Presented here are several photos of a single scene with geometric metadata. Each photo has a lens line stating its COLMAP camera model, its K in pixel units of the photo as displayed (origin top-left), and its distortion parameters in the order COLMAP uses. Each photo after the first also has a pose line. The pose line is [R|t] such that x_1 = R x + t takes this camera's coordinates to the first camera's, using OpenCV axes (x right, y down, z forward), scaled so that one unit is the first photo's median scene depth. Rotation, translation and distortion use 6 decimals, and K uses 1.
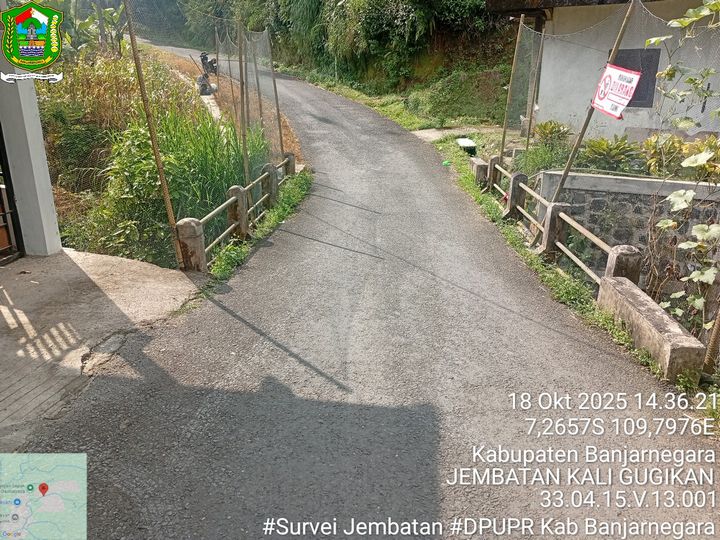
lens RADIAL K [[551.5, 0, 356.4], [0, 551.5, 270.8], [0, 0, 1]] dist [0.073966, -0.159048]
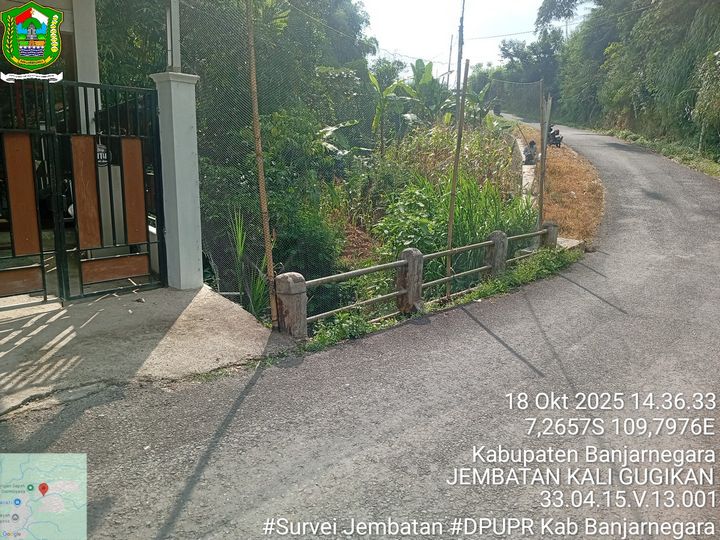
lens RADIAL K [[551.5, 0, 361.1], [0, 551.5, 272.5], [0, 0, 1]] dist [0.073966, -0.159048]
pose [[0.802975, 0.135762, -0.580345, 0.179430], [-0.209344, 0.975915, -0.061353, -0.040911], [0.558038, 0.170757, 0.812056, 0.234057]]
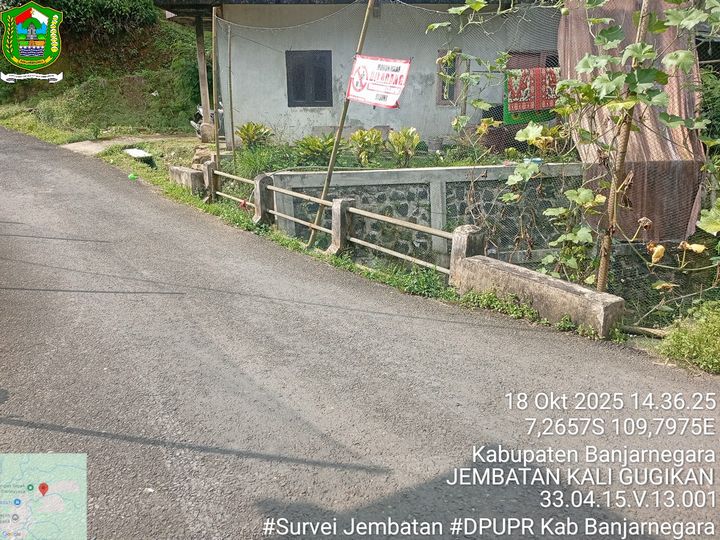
lens RADIAL K [[551.5, 0, 358.3], [0, 551.5, 271.7], [0, 0, 1]] dist [0.073966, -0.159048]
pose [[0.781917, -0.192941, 0.592773, -0.158765], [0.205671, 0.977498, 0.046868, -0.027424], [-0.588477, 0.085269, 0.804005, 0.166658]]
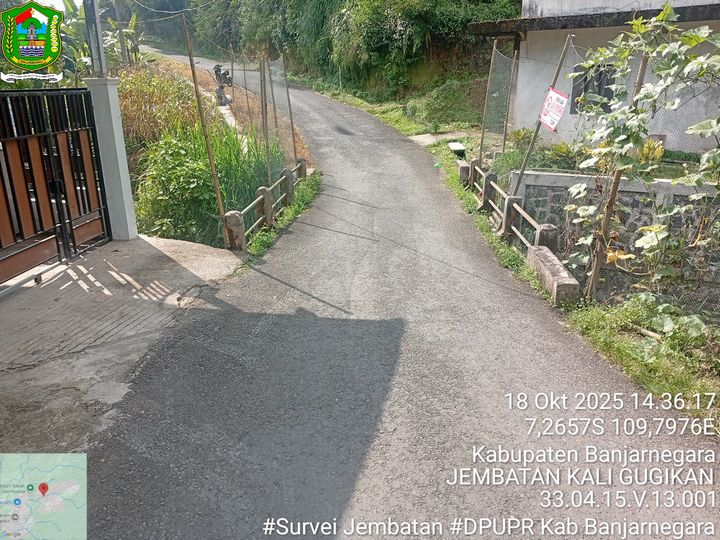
lens RADIAL K [[551.5, 0, 356.1], [0, 551.5, 273.6], [0, 0, 1]] dist [0.073966, -0.159048]
pose [[0.999833, -0.013007, -0.012865, 0.008733], [0.013040, 0.999912, 0.002489, 0.037894], [0.012832, -0.002657, 0.999914, -0.224360]]
